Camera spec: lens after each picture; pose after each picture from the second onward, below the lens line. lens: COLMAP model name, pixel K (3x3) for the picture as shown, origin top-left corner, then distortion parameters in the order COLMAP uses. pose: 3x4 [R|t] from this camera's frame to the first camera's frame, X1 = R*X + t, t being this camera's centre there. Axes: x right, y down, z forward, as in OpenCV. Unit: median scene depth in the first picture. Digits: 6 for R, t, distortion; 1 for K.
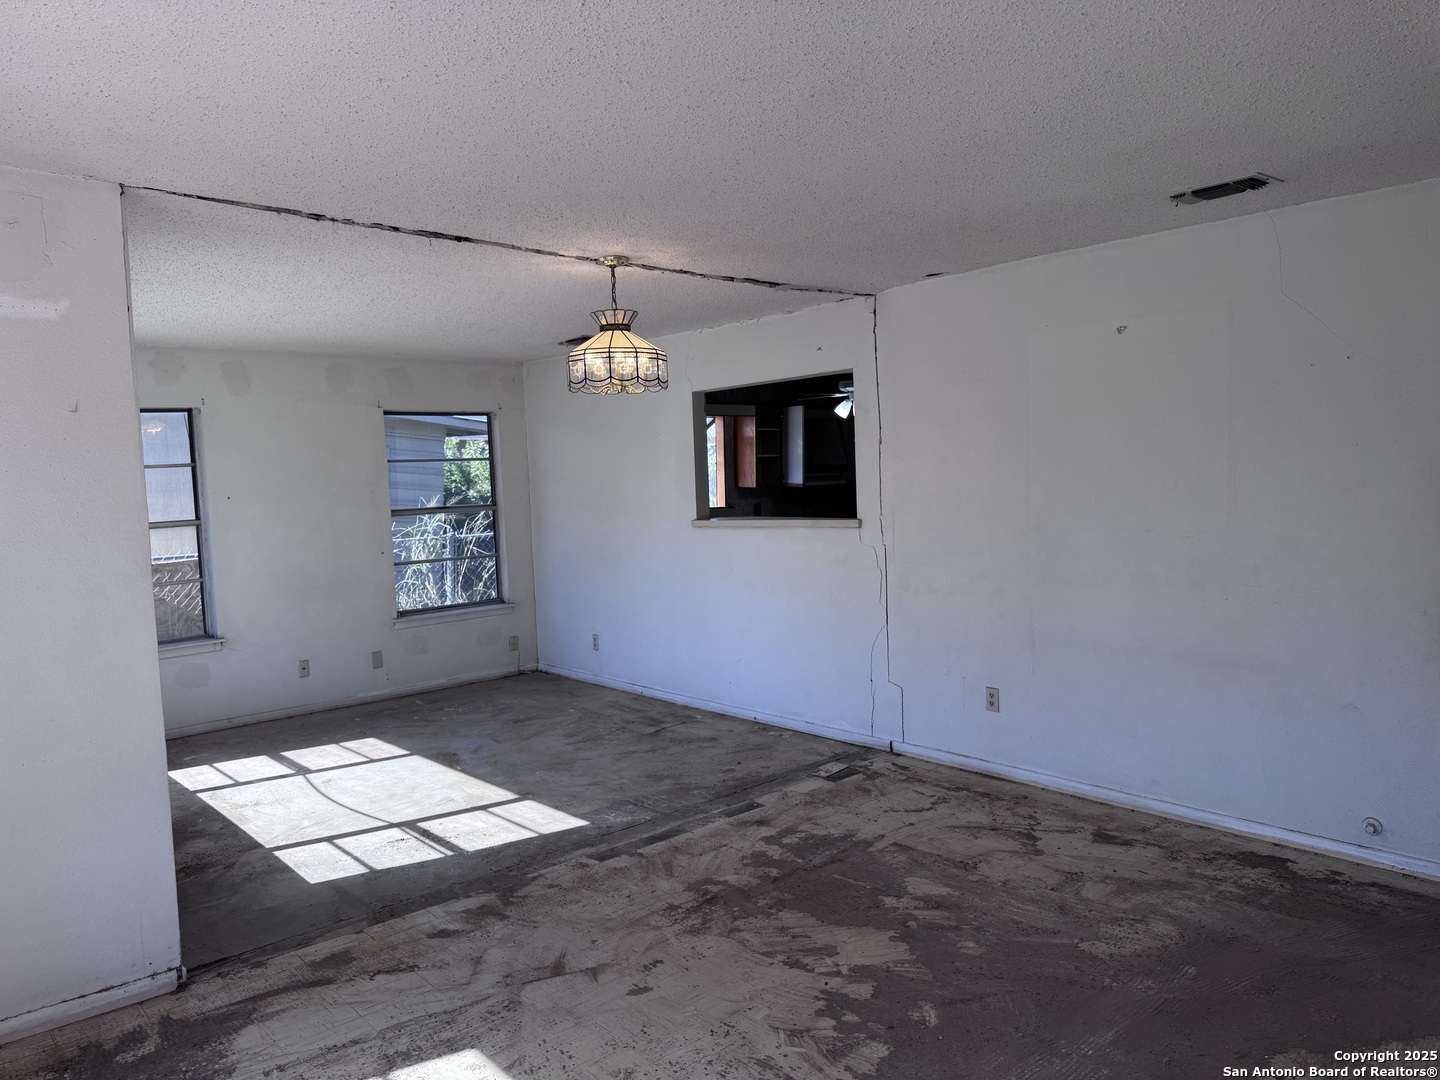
lens RADIAL K [[1021.3, 0, 728.4], [0, 1021.3, 543.0], [0, 0, 1]] dist [0.049504, -0.055729]
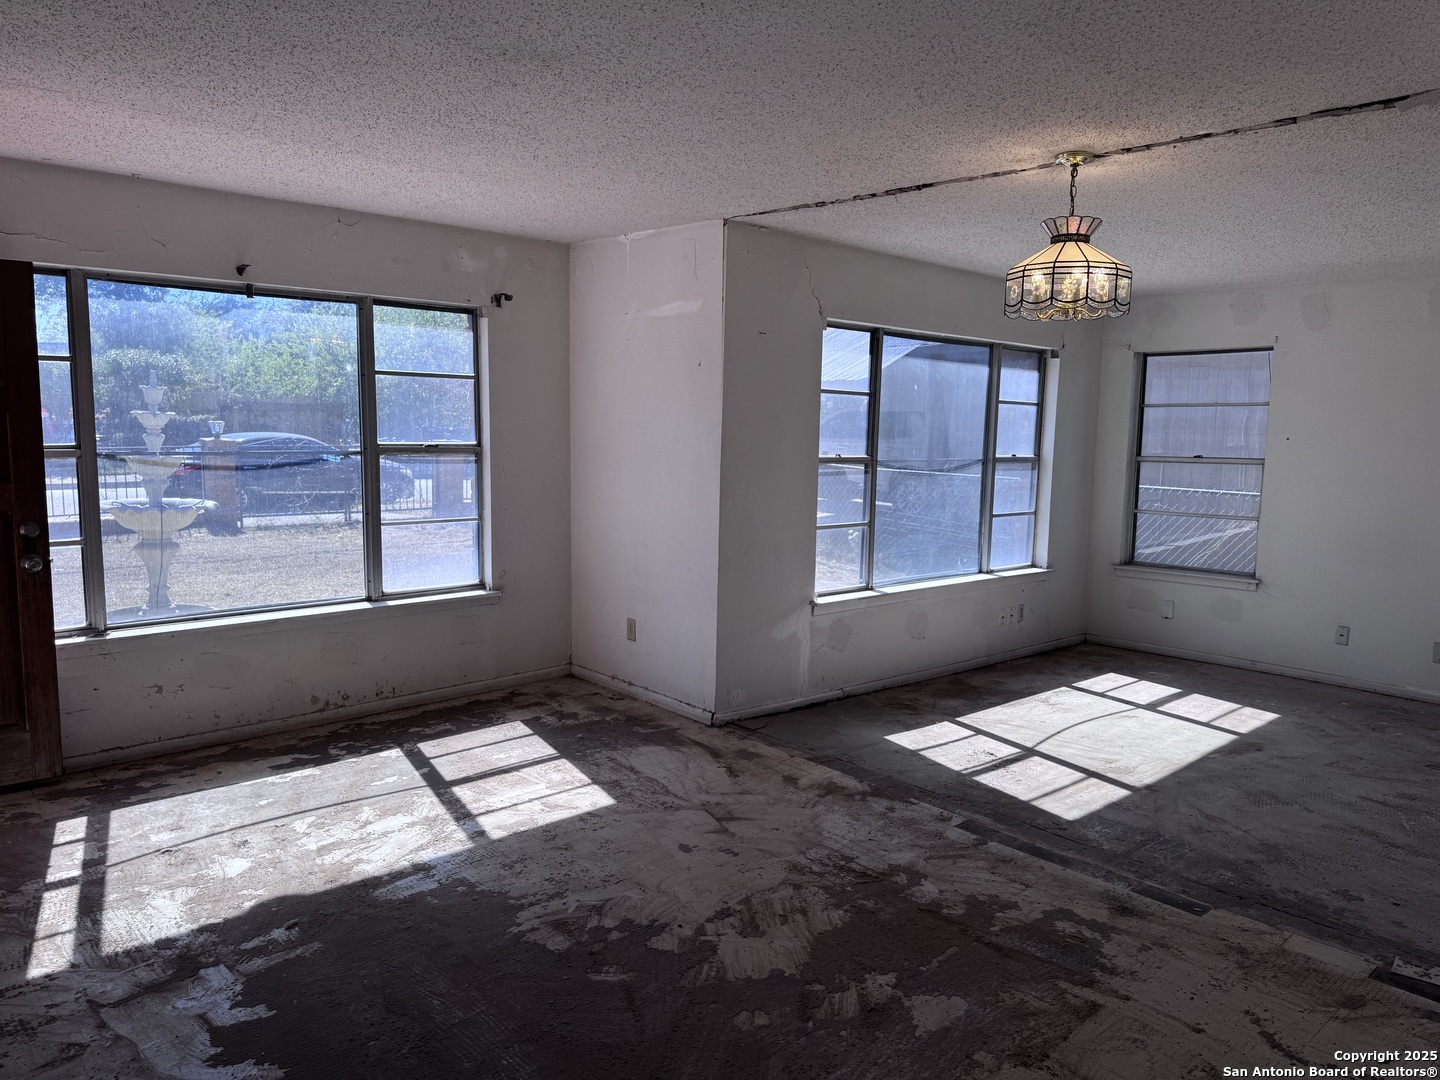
lens RADIAL K [[1011.0, 0, 720.0], [0, 1011.0, 540.0], [0, 0, 1]] dist [0.154038, -0.155287]
pose [[0.017818, 0.151007, -0.988372, 0.734029], [-0.094538, 0.984355, 0.148689, -0.066858], [0.995362, 0.090789, 0.031815, 0.694123]]
